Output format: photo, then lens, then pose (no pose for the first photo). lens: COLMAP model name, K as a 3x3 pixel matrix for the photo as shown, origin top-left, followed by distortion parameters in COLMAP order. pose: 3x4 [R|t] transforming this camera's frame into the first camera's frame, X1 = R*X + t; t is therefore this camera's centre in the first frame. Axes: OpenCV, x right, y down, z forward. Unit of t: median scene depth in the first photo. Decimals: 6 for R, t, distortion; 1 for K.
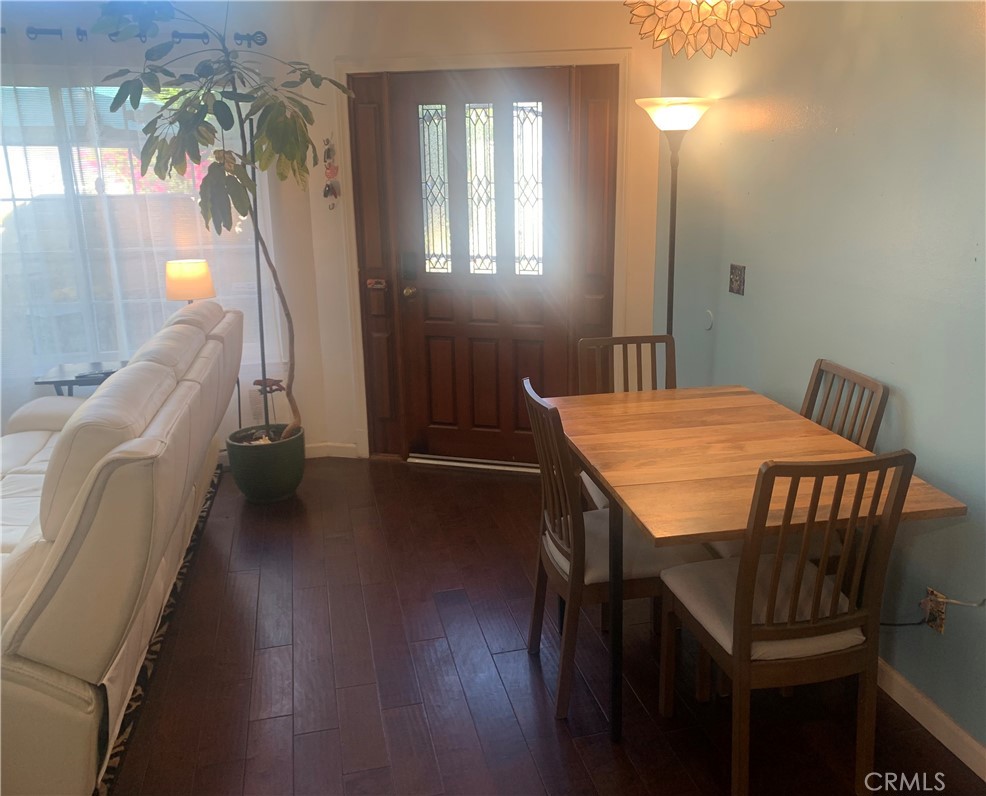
lens RADIAL K [[838.3, 0, 493.3], [0, 838.3, 395.0], [0, 0, 1]] dist [-0.024481, -0.012918]
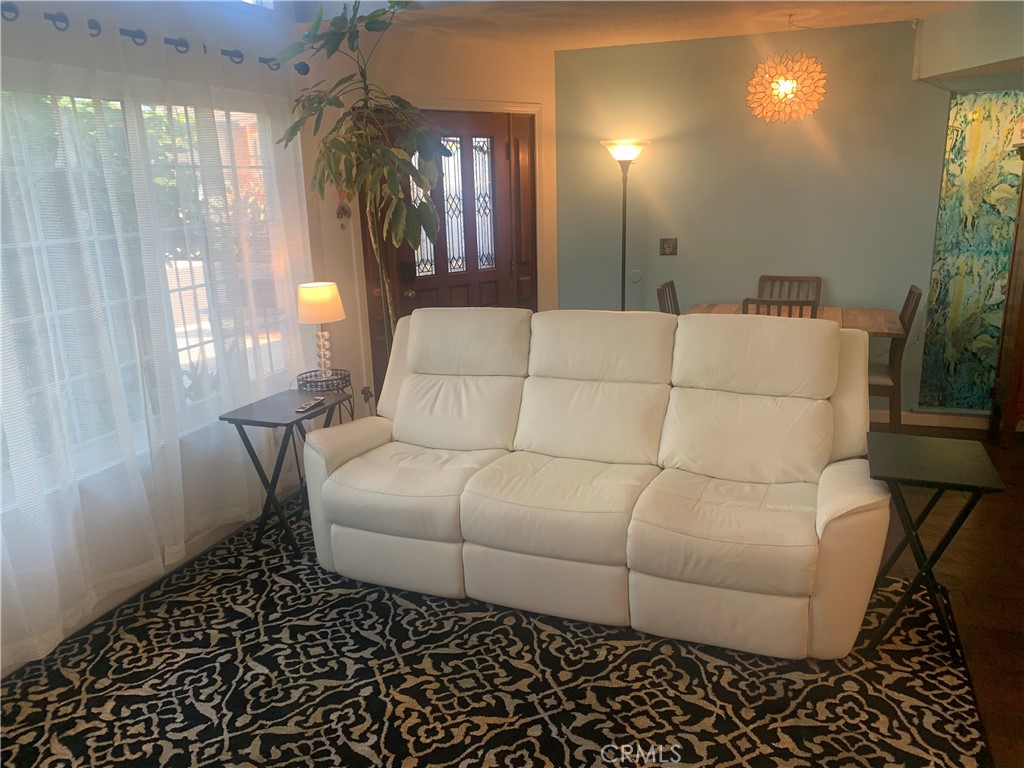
lens RADIAL K [[783.5, 0, 512.0], [0, 783.5, 386.3], [0, 0, 1]] dist [0.049242, -0.060031]
pose [[0.546625, -0.216700, 0.808853, -0.964706], [0.242892, 0.965439, 0.094504, -0.070050], [-0.801377, 0.144806, 0.580367, 0.270625]]
